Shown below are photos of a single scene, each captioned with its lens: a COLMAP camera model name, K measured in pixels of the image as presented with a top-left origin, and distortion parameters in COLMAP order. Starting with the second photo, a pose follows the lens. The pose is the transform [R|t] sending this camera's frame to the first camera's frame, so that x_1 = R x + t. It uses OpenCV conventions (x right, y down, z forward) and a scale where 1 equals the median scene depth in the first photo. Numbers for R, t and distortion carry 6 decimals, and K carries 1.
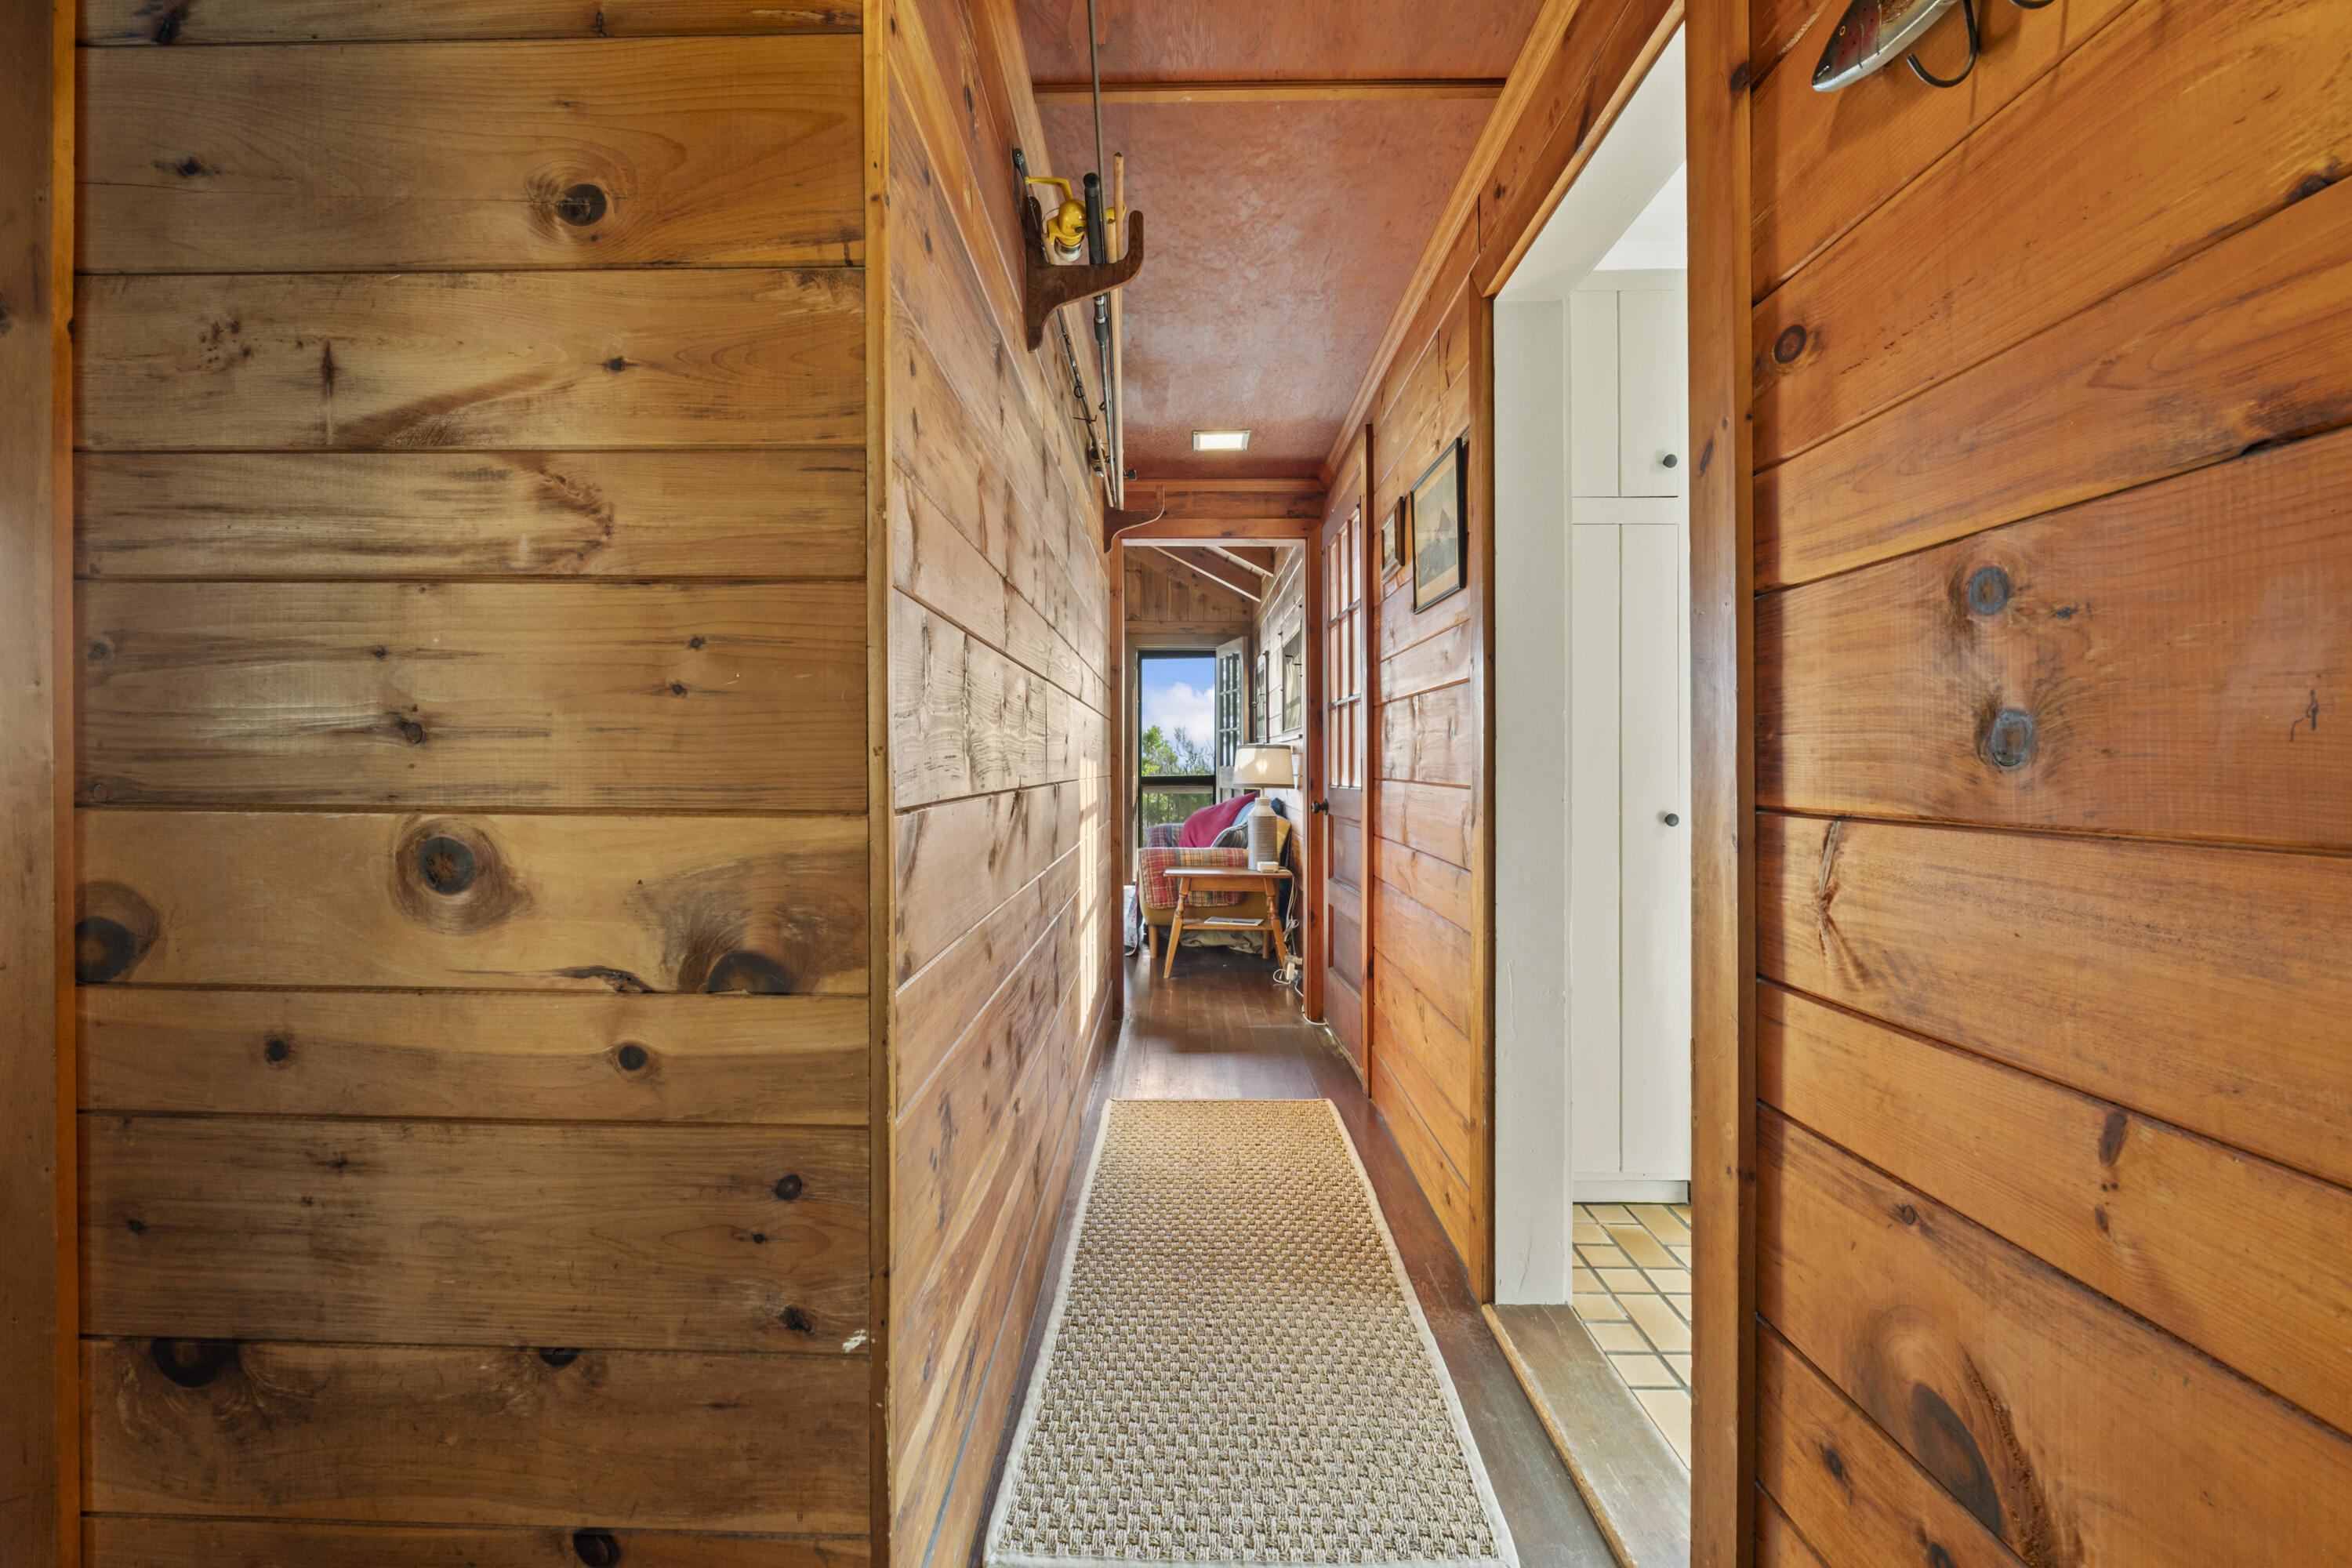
lens RADIAL K [[1005.9, 0, 1165.8], [0, 1005.9, 787.9], [0, 0, 1]] dist [-0.000676, 0.000040]
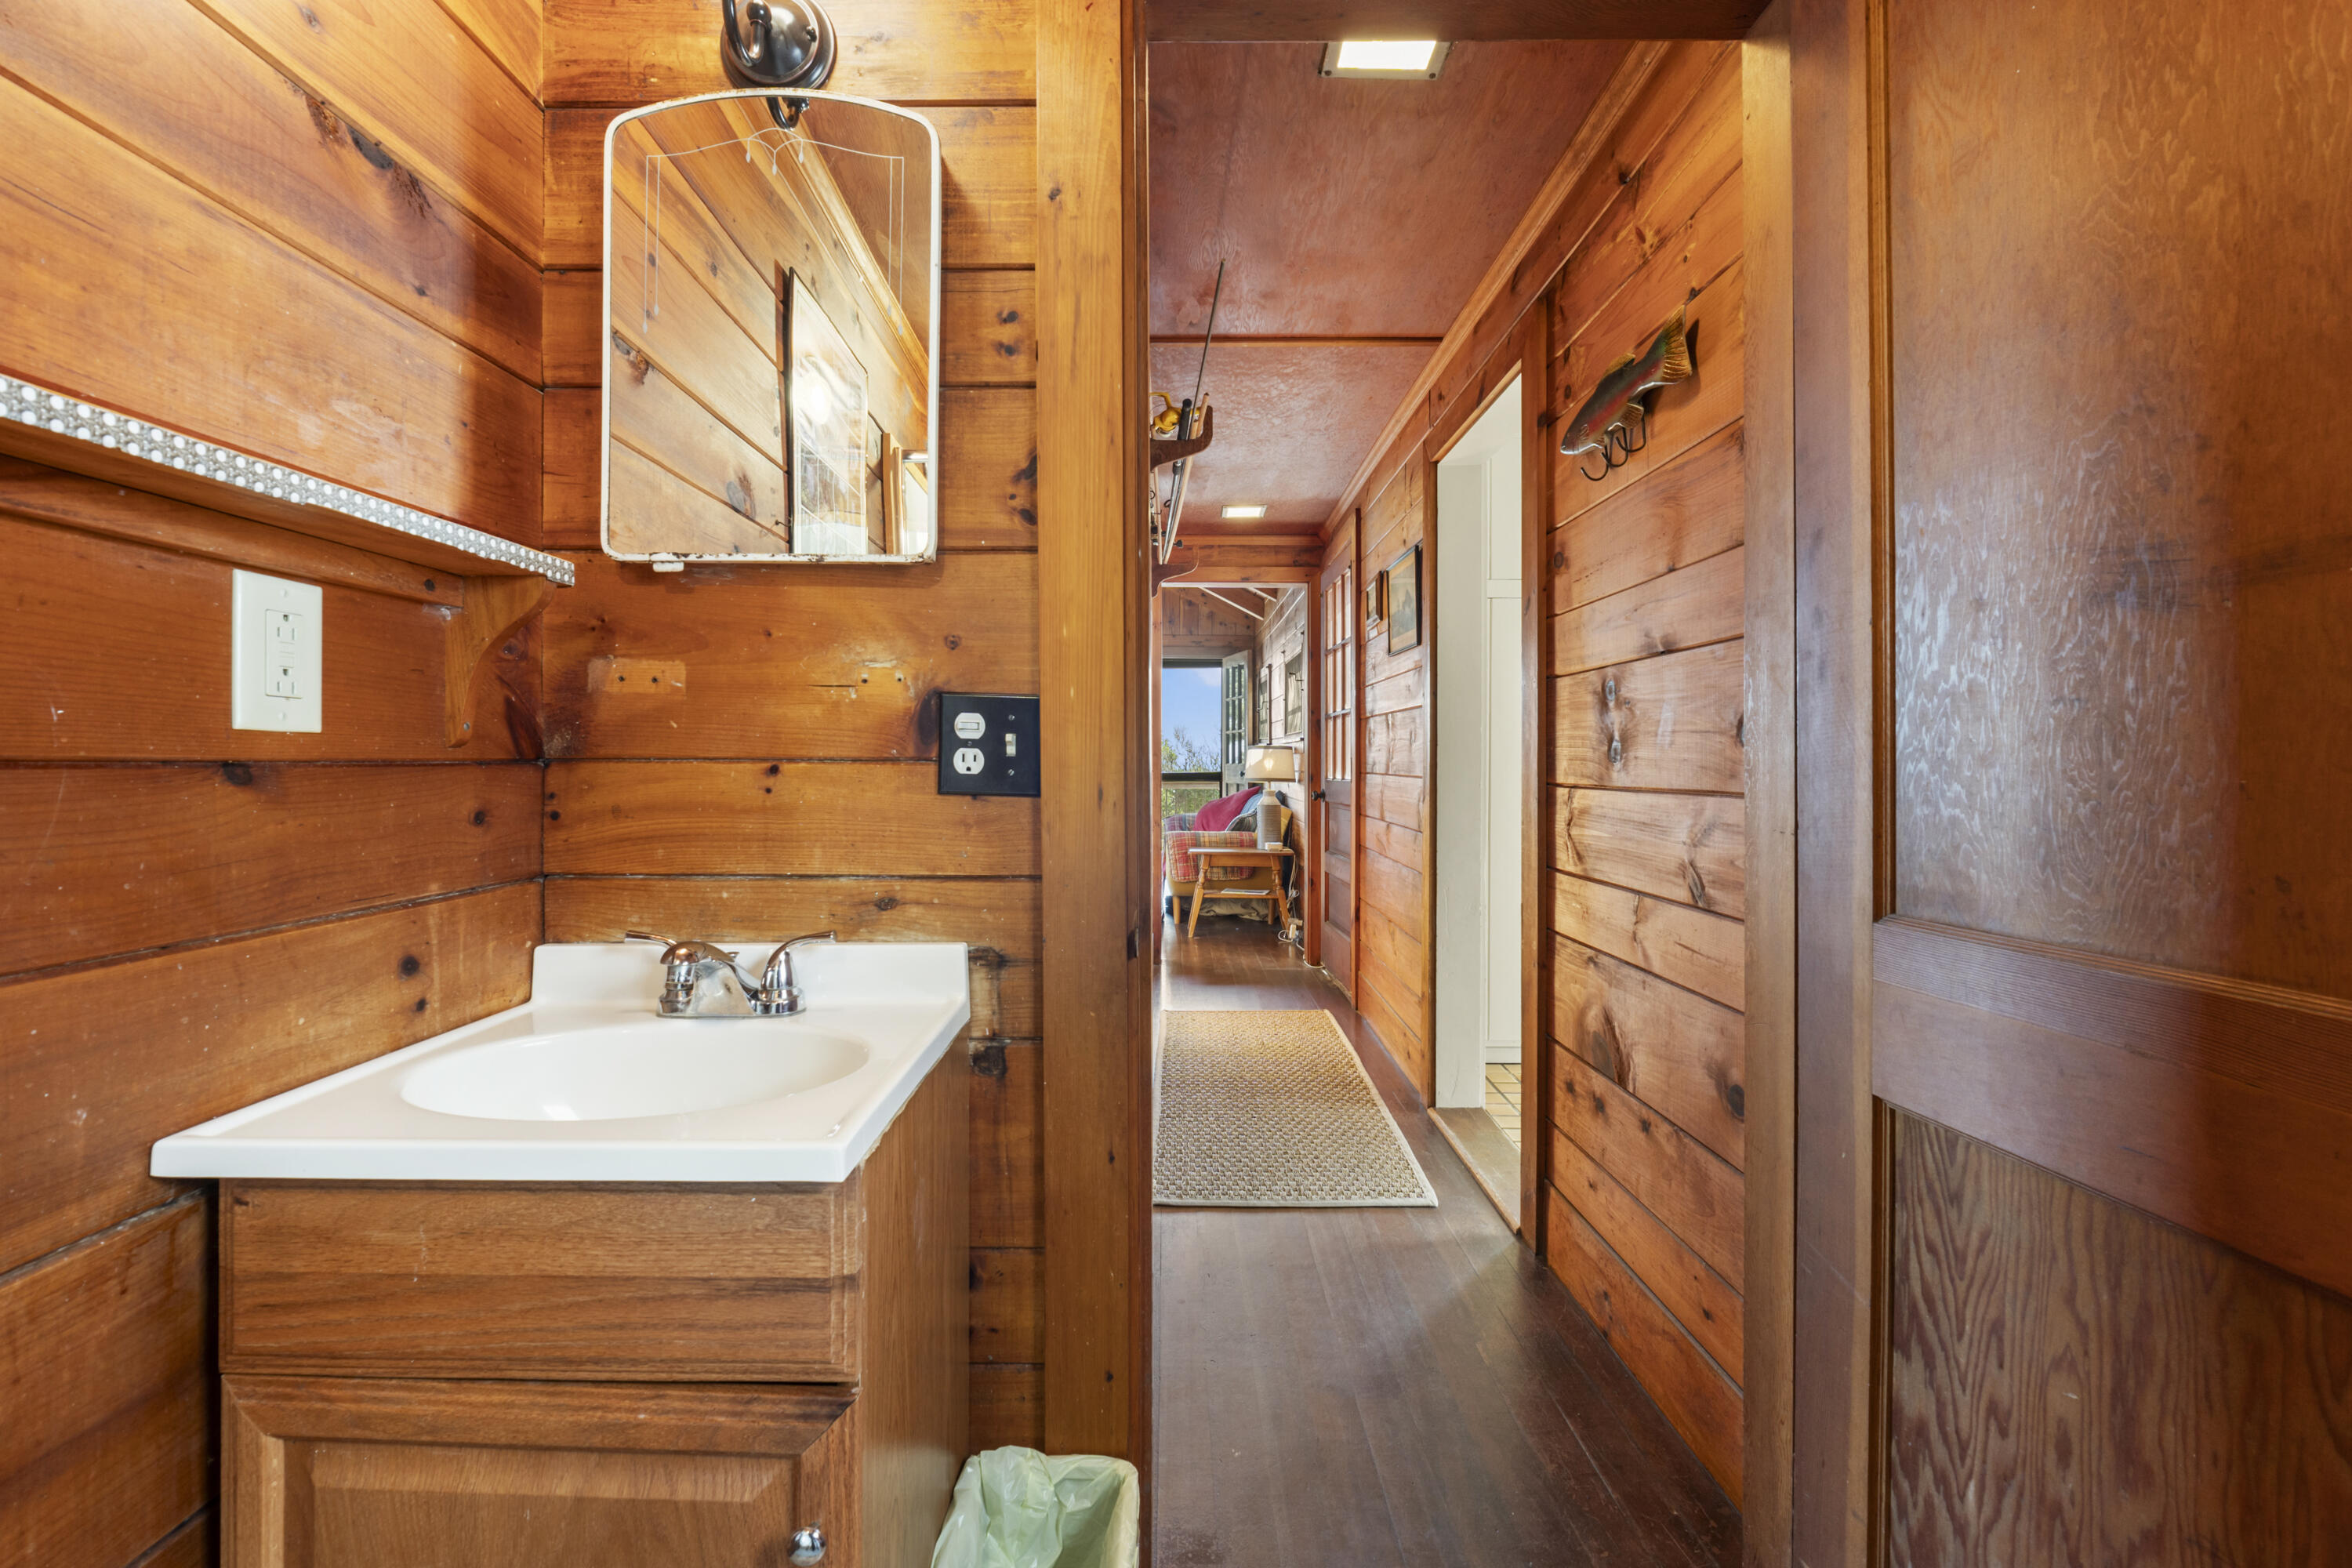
lens RADIAL K [[1005.9, 0, 1165.8], [0, 1005.9, 787.9], [0, 0, 1]] dist [-0.000676, 0.000040]
pose [[0.999940, 0.002998, 0.010492, -0.058287], [-0.003020, 0.999993, 0.002162, 0.007793], [-0.010485, -0.002193, 0.999943, -0.295709]]
